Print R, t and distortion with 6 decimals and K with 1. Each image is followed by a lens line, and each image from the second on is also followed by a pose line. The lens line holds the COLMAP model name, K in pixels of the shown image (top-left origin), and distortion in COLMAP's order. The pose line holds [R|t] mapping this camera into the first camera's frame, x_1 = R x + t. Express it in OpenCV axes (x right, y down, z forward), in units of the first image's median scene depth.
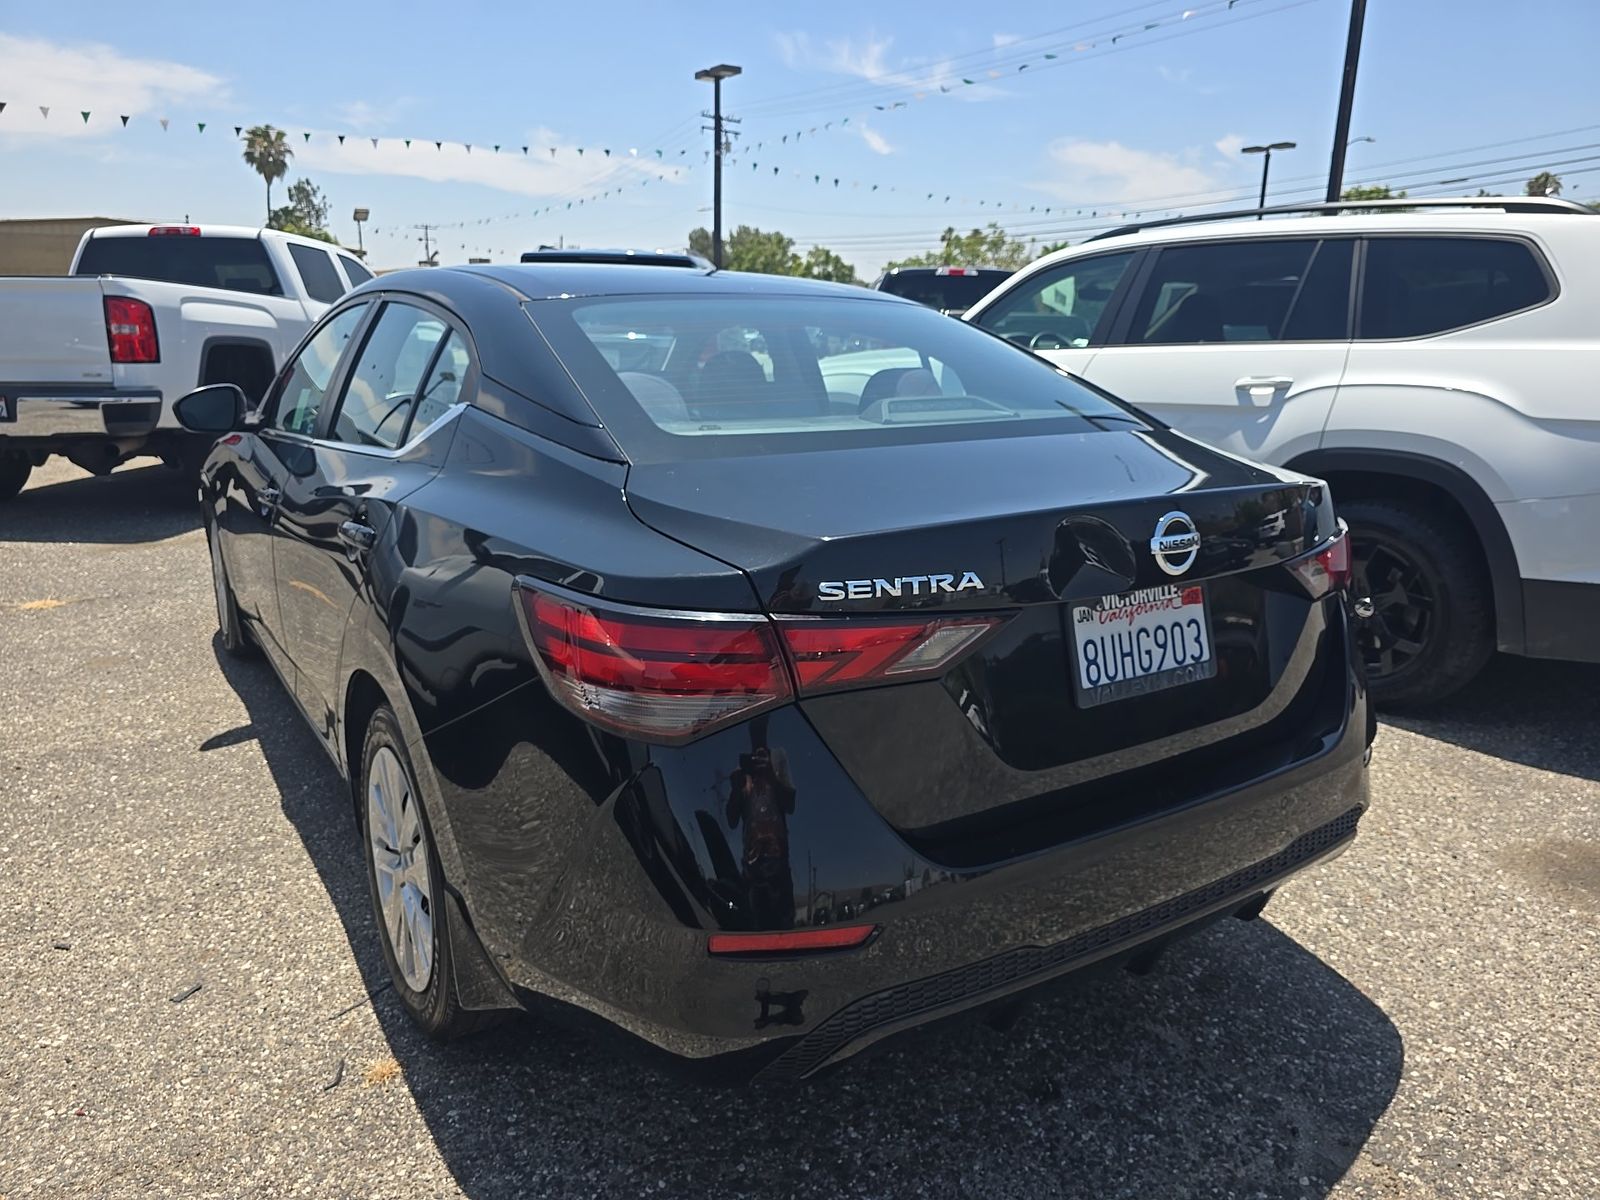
lens RADIAL K [[1082.0, 0, 801.7], [0, 1082.0, 550.1], [0, 0, 1]] dist [0.055002, -0.047943]
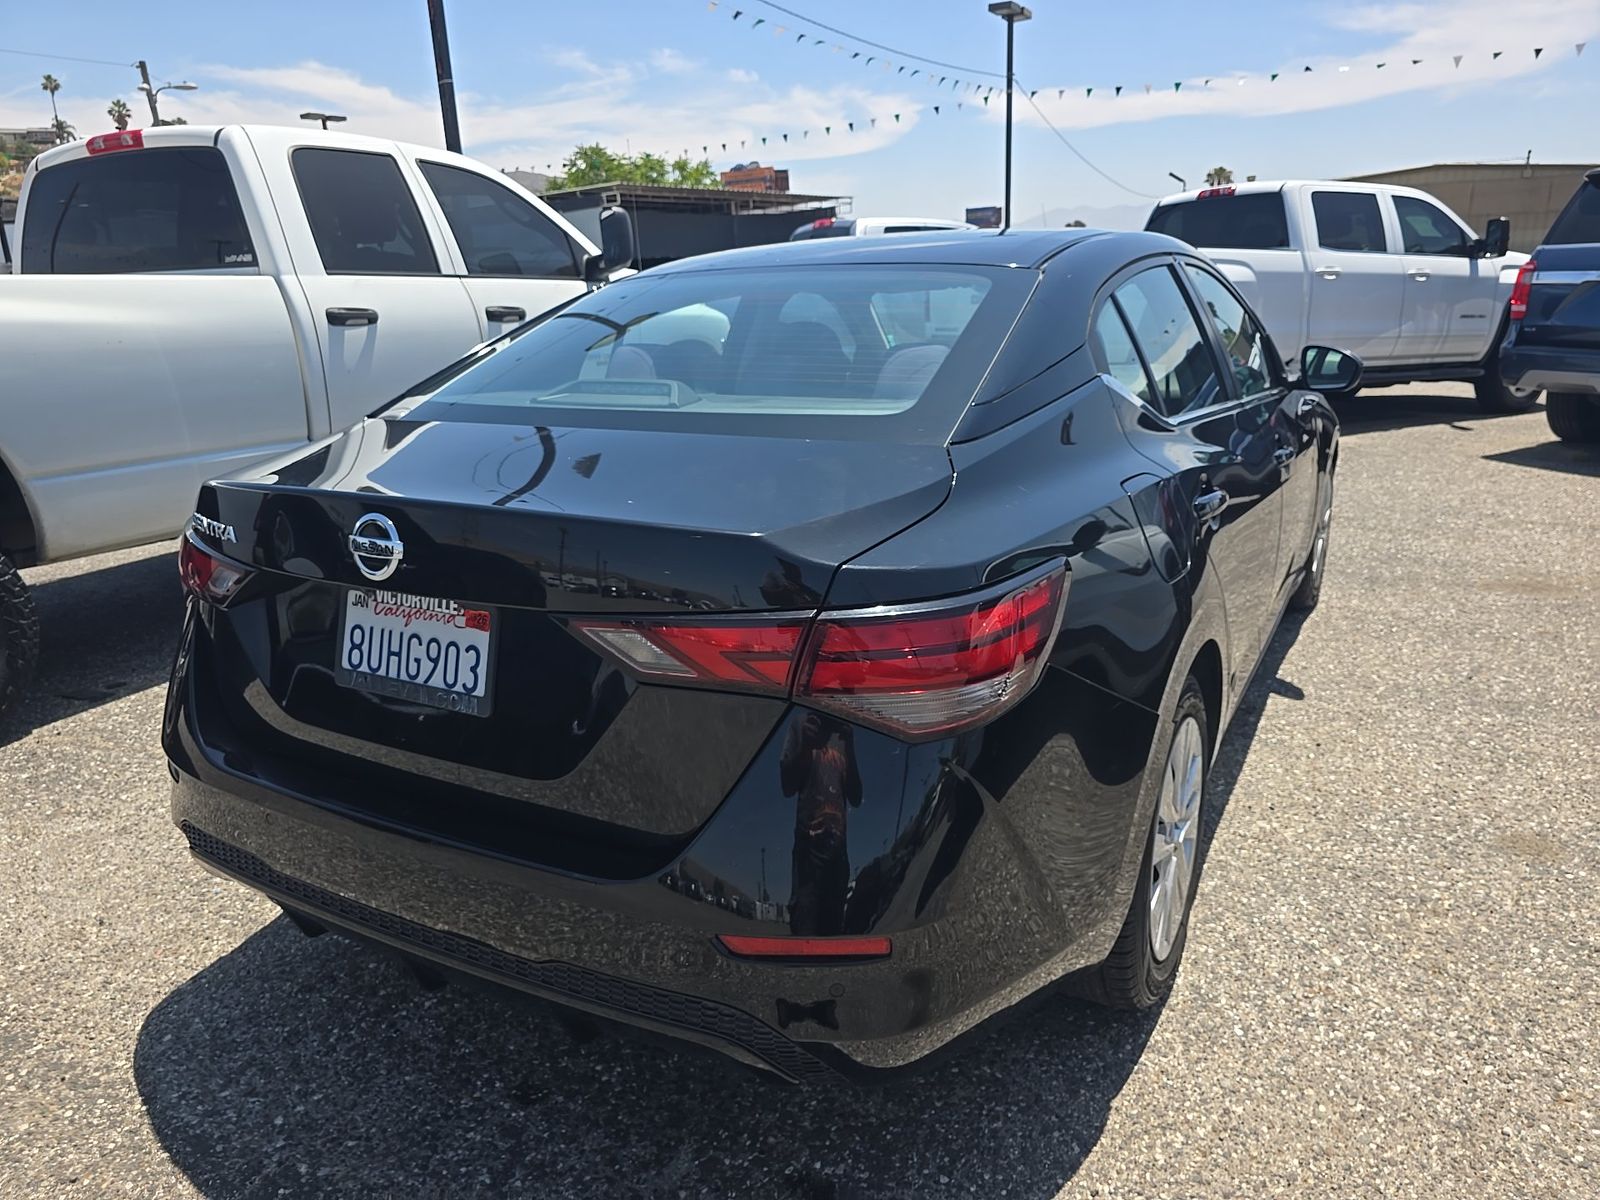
lens RADIAL K [[1082.0, 0, 801.7], [0, 1082.0, 550.1], [0, 0, 1]] dist [0.055002, -0.047943]
pose [[0.465442, 0.184346, -0.865667, 1.298808], [-0.142327, 0.980929, 0.132366, -0.177002], [0.873560, 0.061599, 0.482803, 0.839477]]
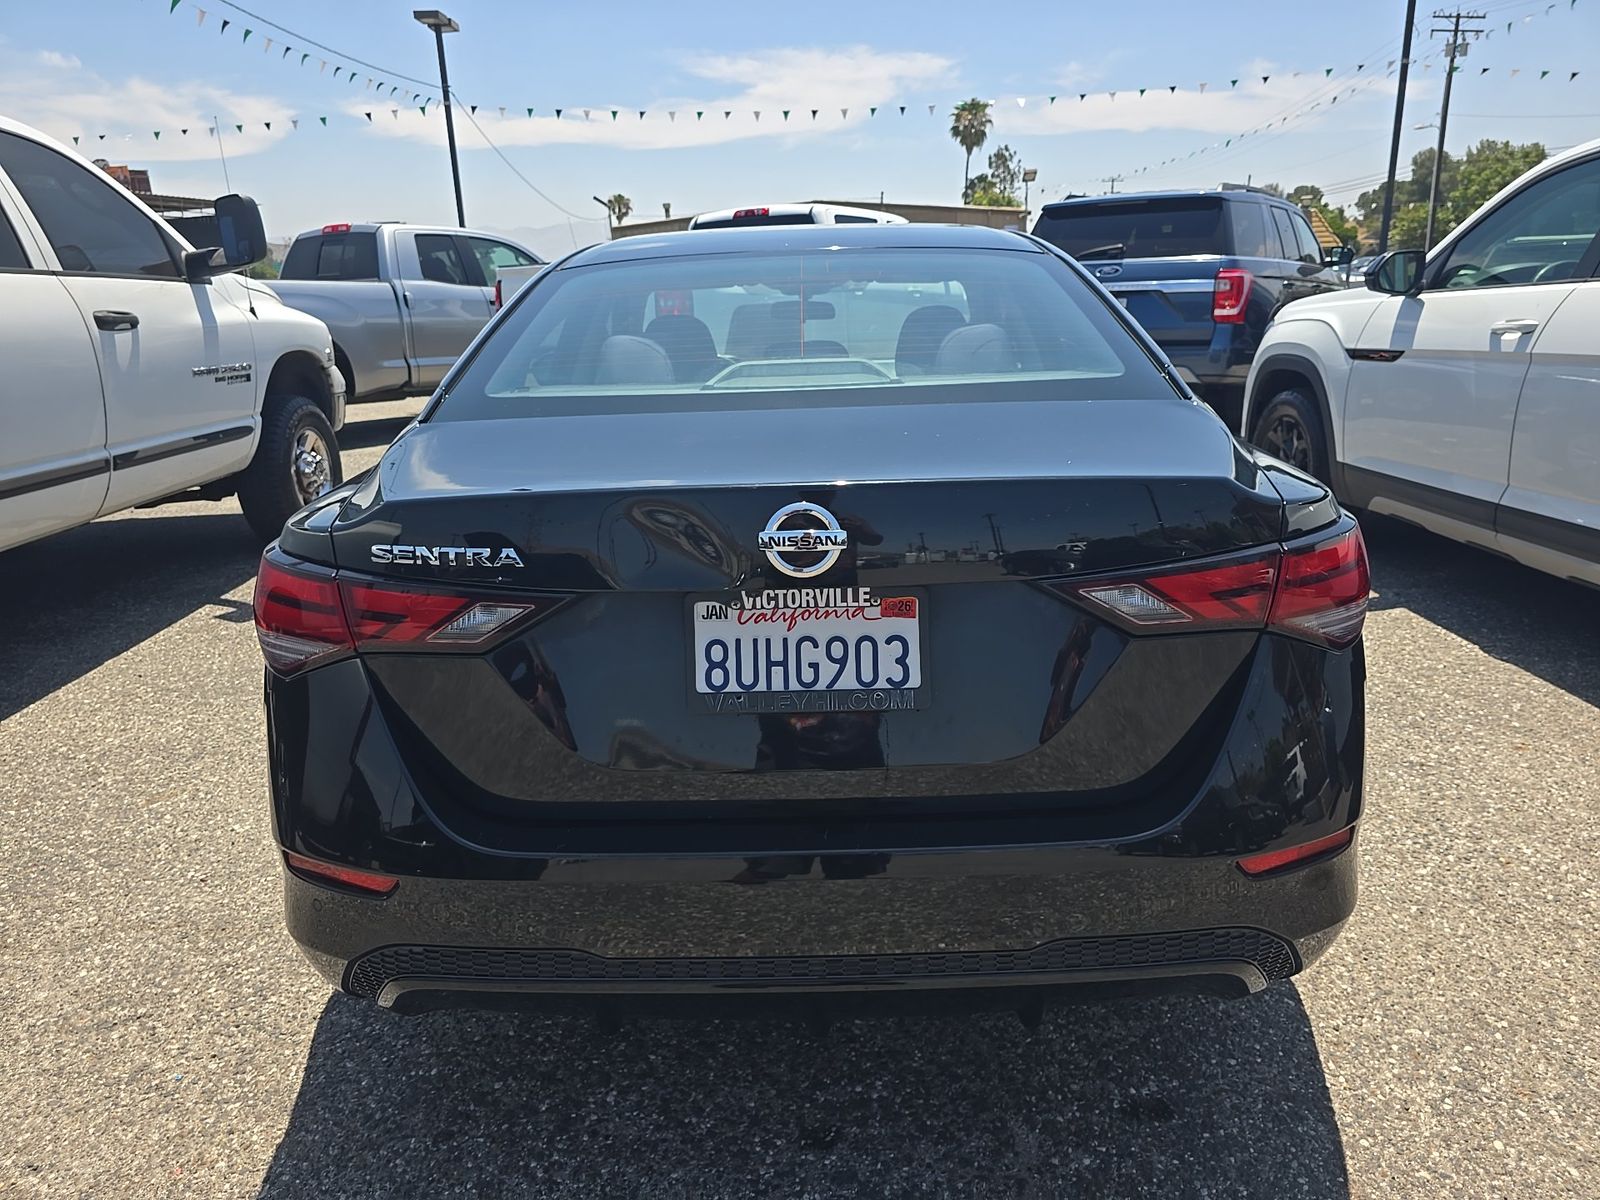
lens RADIAL K [[1082.0, 0, 801.7], [0, 1082.0, 550.1], [0, 0, 1]] dist [0.055002, -0.047943]
pose [[0.832112, 0.093983, -0.546586, 0.775576], [-0.070821, 0.995475, 0.063352, -0.049527], [0.550067, -0.014006, 0.835003, 0.293405]]
